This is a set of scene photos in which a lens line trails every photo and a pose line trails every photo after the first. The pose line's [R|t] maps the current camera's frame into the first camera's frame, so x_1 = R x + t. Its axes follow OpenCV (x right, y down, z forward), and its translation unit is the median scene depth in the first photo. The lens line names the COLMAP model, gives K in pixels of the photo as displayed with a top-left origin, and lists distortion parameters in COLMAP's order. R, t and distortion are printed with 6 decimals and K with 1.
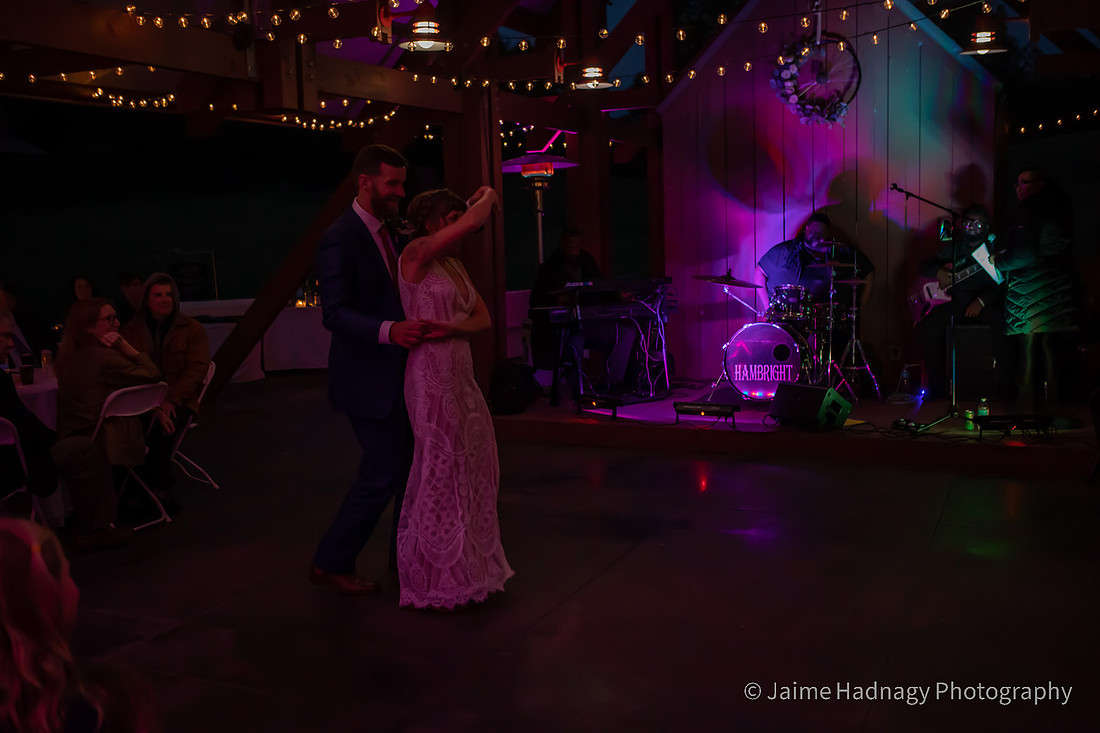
lens RADIAL K [[1122.8, 0, 546.1], [0, 1122.8, 365.5], [0, 0, 1]] dist [-0.059342, 0.000000]
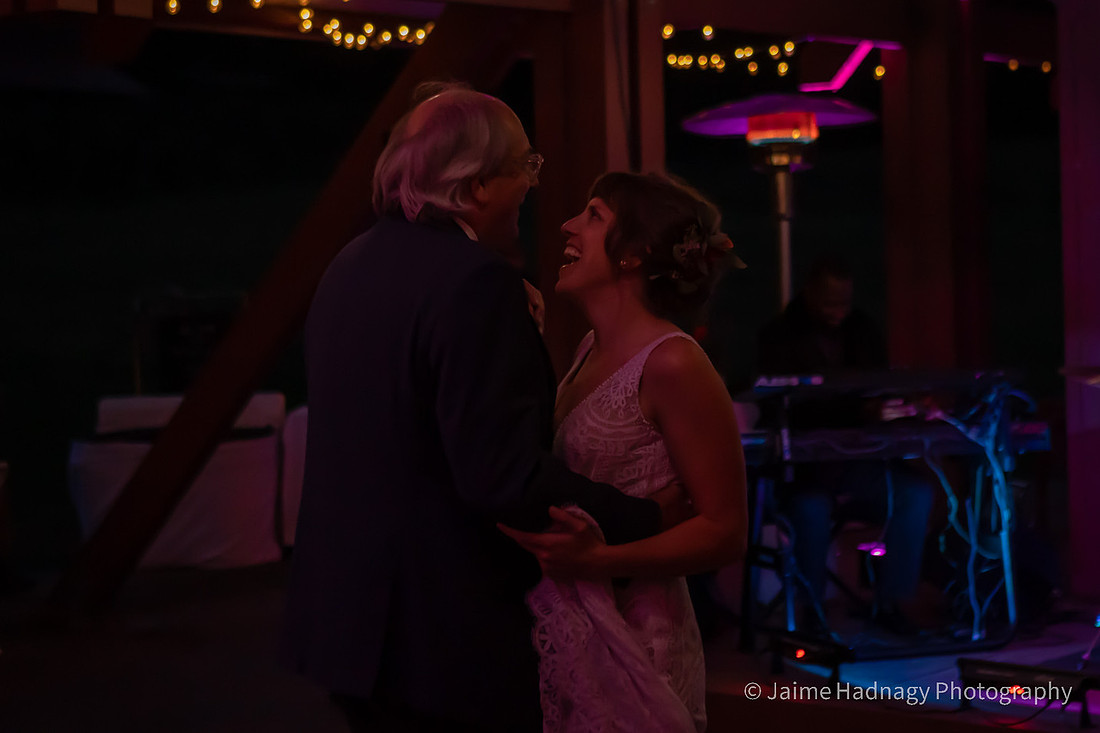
lens RADIAL K [[2353.8, 0, 617.5], [0, 2353.8, 284.9], [0, 0, 1]] dist [0.083374, 0.000000]
pose [[0.969215, 0.008392, -0.246071, 0.196722], [-0.033659, 0.994552, -0.098659, -0.015491], [0.243903, 0.103905, 0.964217, 0.068703]]
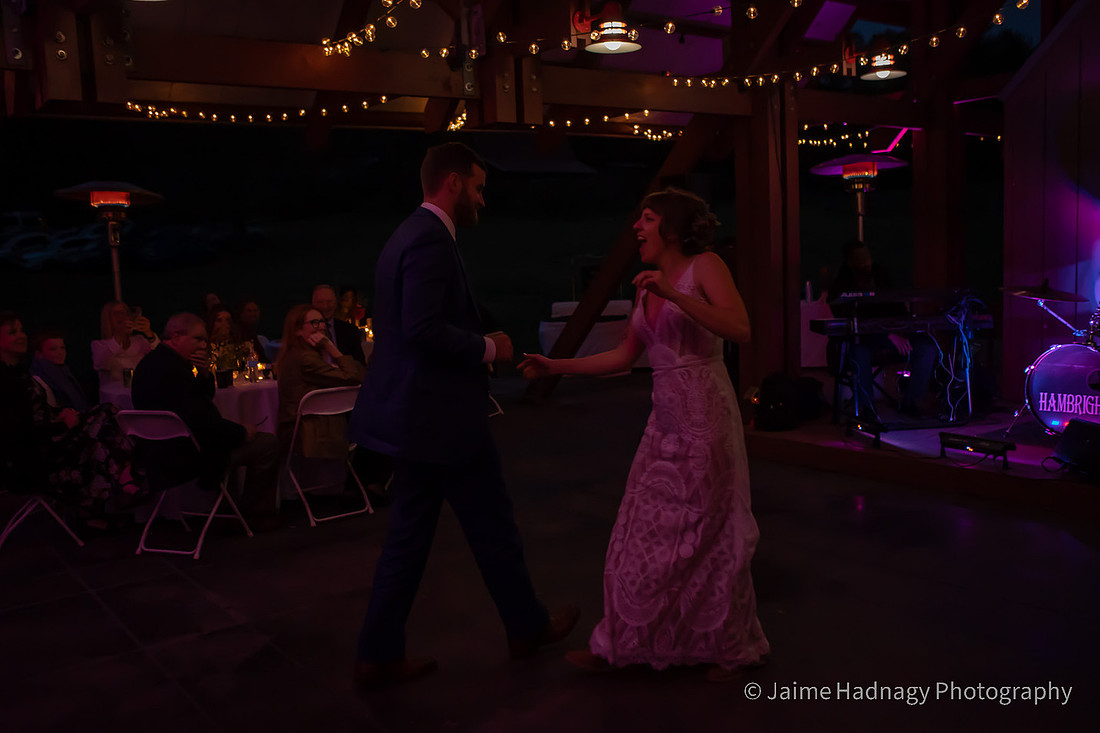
lens RADIAL K [[991.6, 0, 548.7], [0, 991.6, 365.2], [0, 0, 1]] dist [-0.062774, 0.045561]
pose [[0.878221, 0.045517, -0.476085, 0.195106], [-0.038909, 0.998961, 0.023732, -0.024333], [0.476670, -0.002318, 0.879079, 0.174170]]
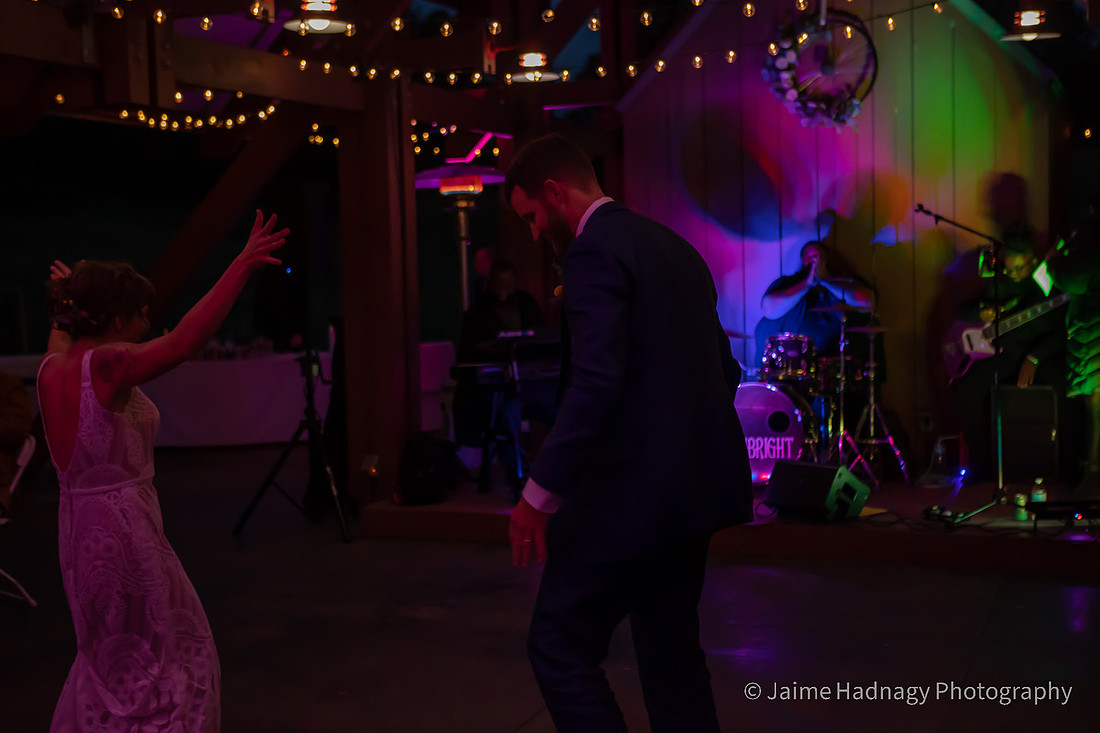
lens RADIAL K [[1515.2, 0, 549.9], [0, 1515.2, 361.2], [0, 0, 1]] dist [0.016537, 0.000000]
pose [[0.998555, -0.001537, 0.053715, -0.003327], [0.004503, 0.998468, -0.055147, 0.003662], [-0.053548, 0.055309, 0.997032, -0.035290]]
